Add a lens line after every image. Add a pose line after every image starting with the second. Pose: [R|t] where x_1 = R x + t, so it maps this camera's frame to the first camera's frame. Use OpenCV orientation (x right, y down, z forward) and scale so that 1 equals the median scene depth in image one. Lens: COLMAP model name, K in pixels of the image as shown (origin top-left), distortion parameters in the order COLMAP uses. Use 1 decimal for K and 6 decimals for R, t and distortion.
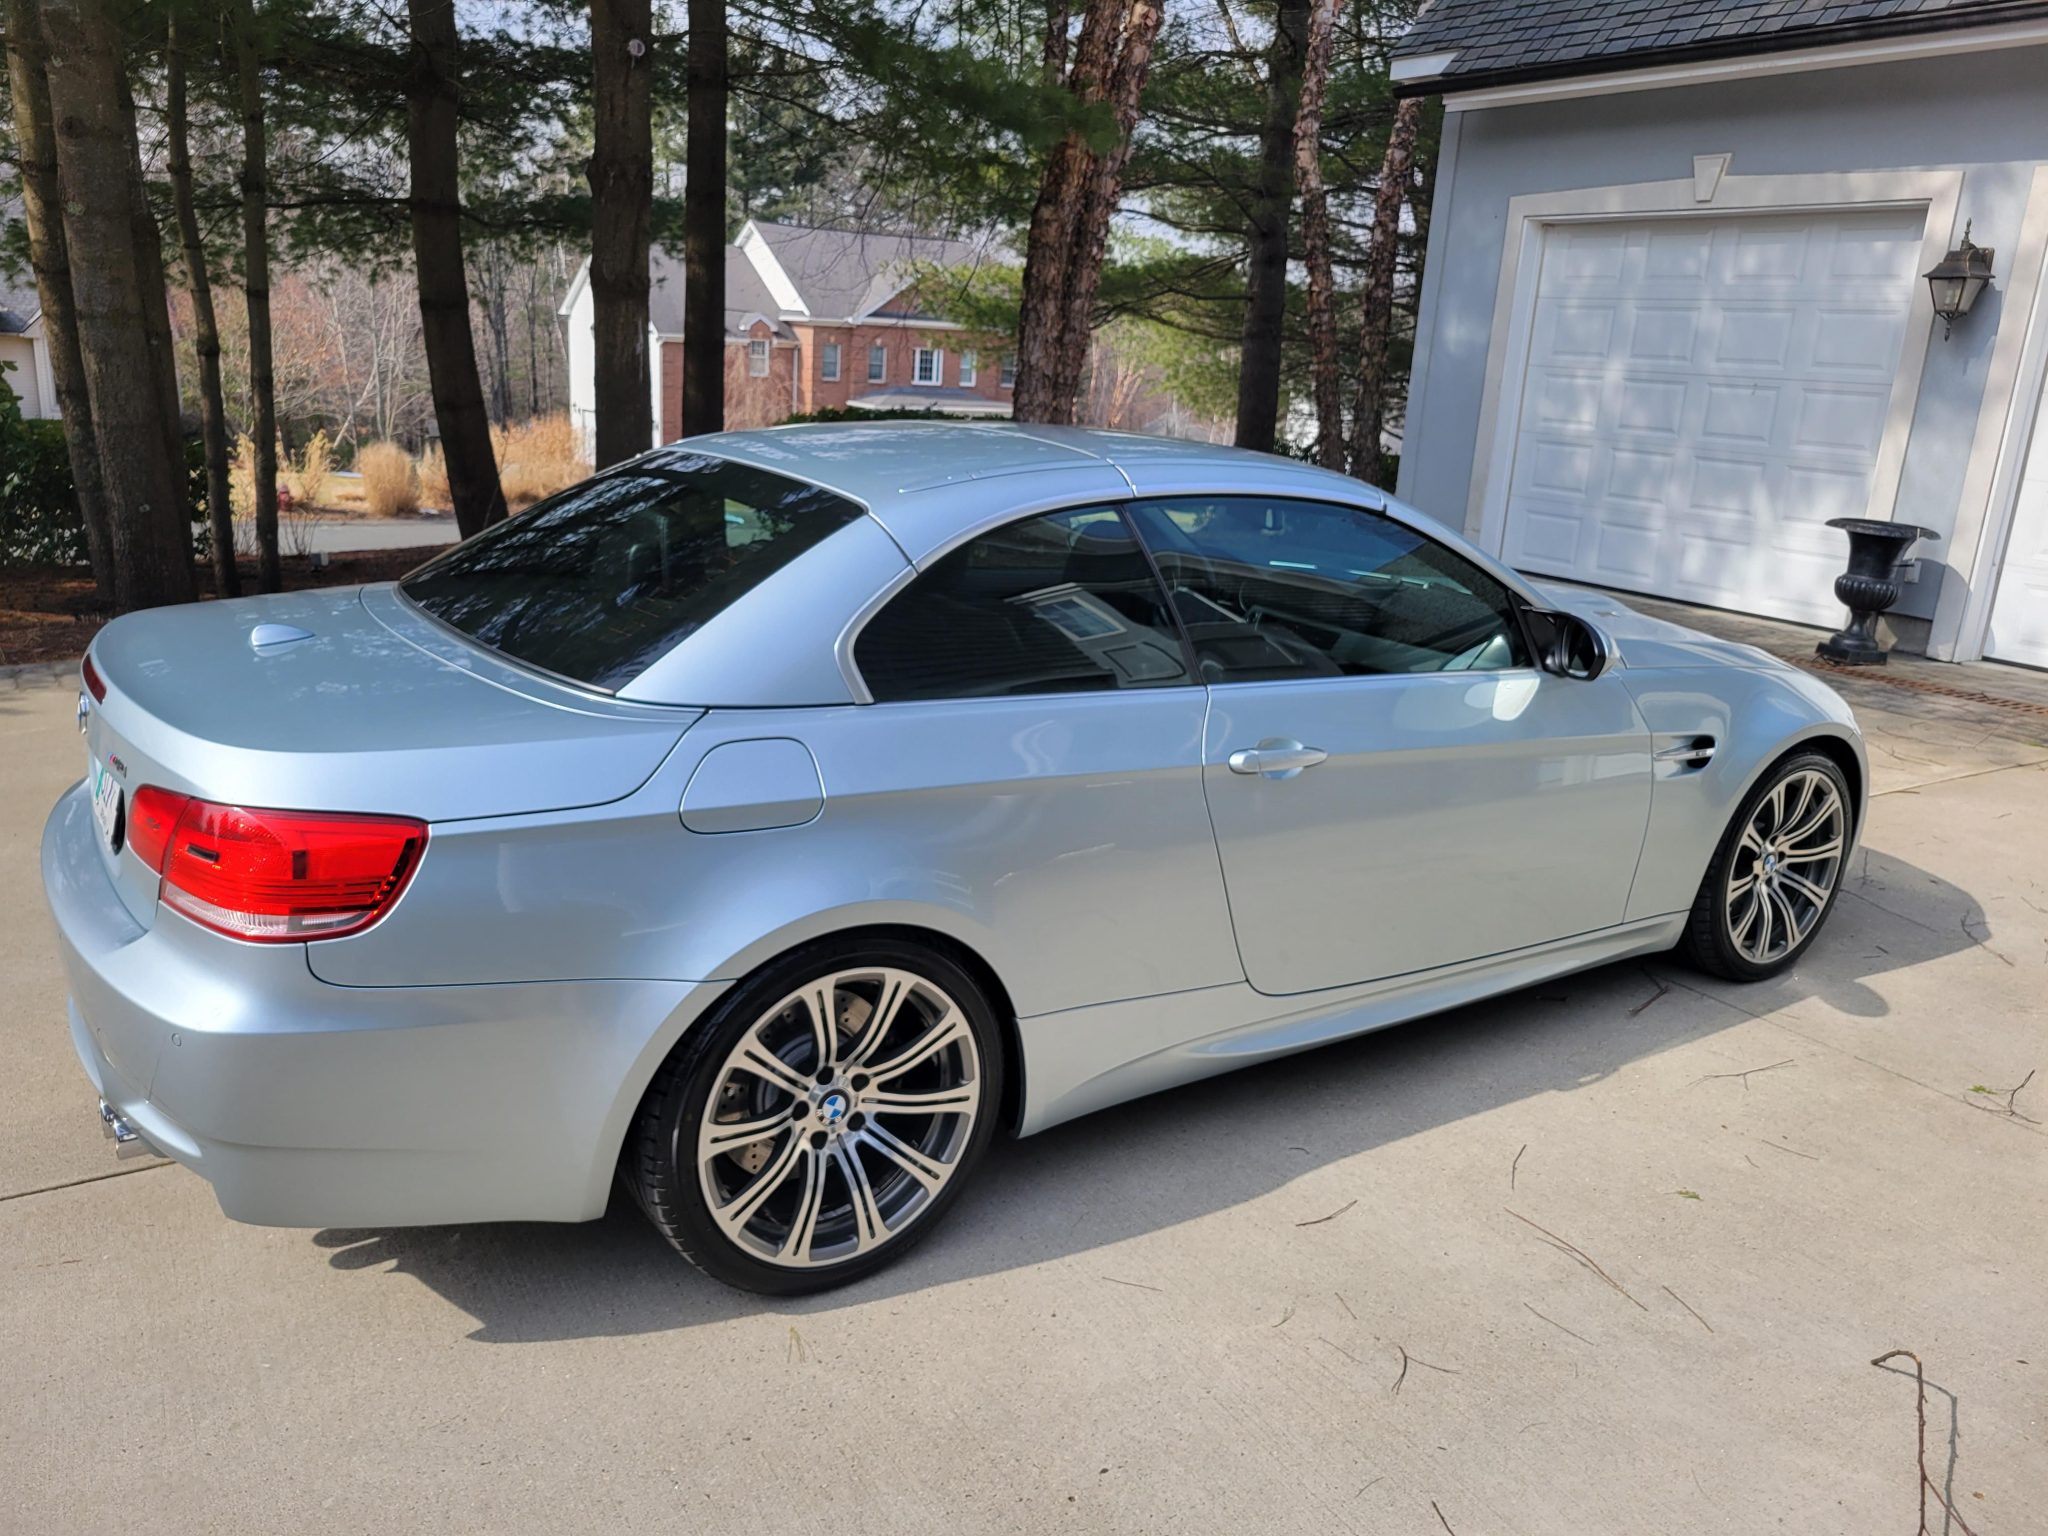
lens RADIAL K [[1555.8, 0, 1039.2], [0, 1555.8, 755.3], [0, 0, 1]] dist [0.041496, -0.029540]
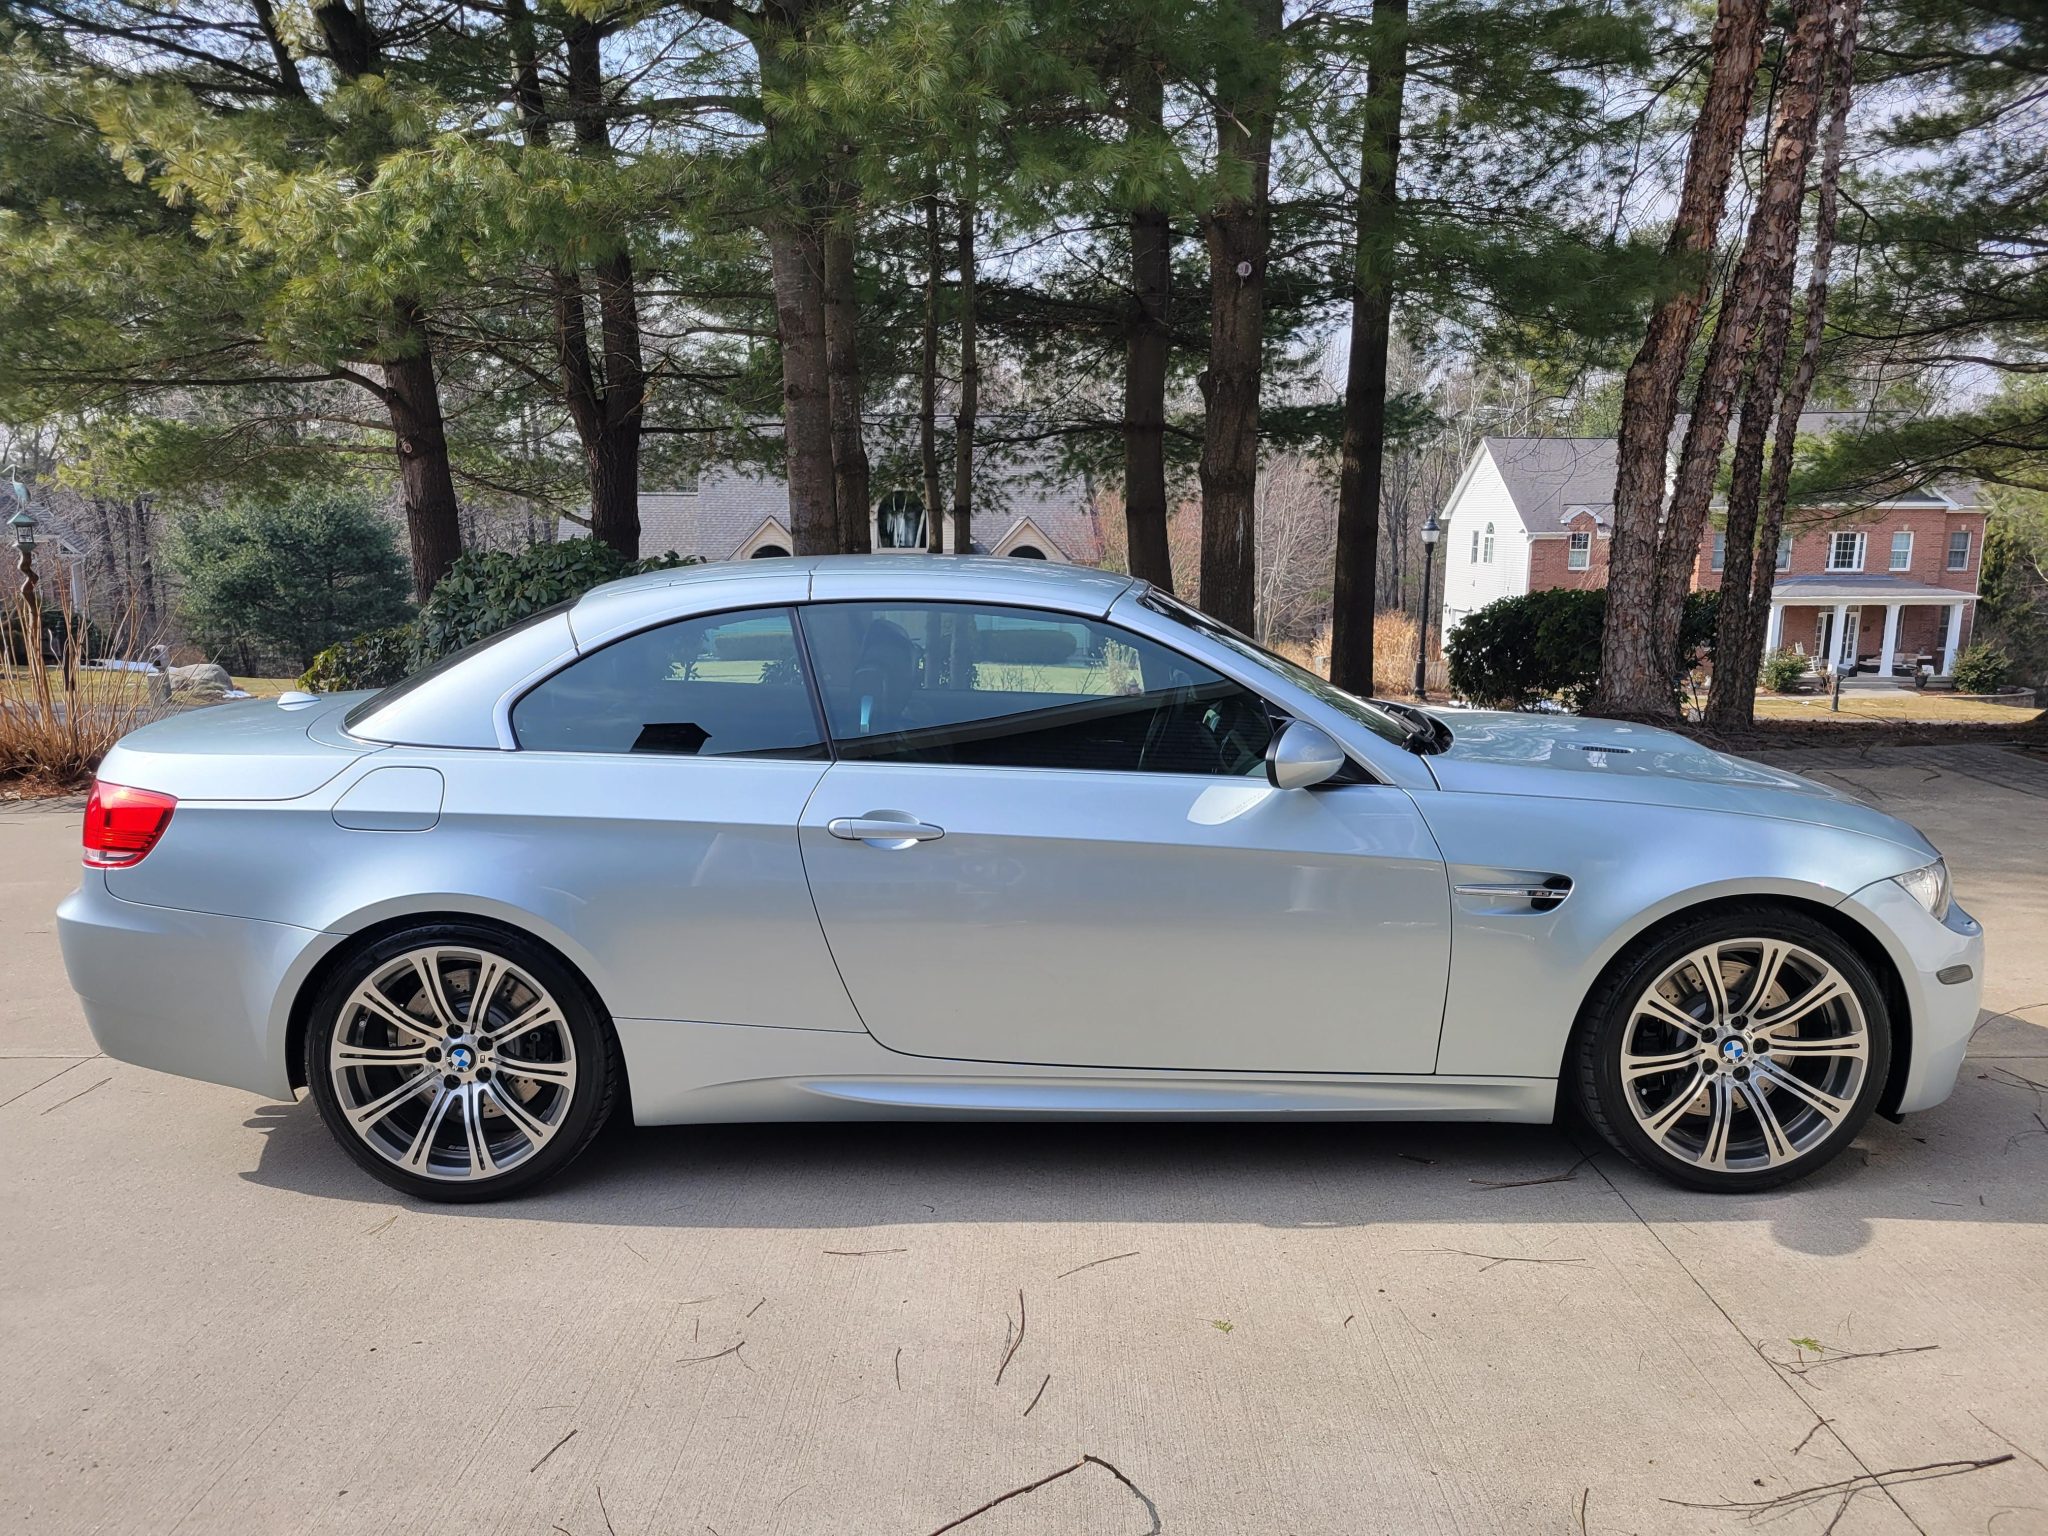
lens RADIAL K [[1573.1, 0, 1006.7], [0, 1573.1, 780.7], [0, 0, 1]] dist [0.040967, -0.003469]
pose [[0.827712, 0.039249, -0.559778, 0.662289], [-0.102306, 0.991387, -0.081763, 0.039664], [0.551748, 0.124945, 0.824599, 0.092664]]
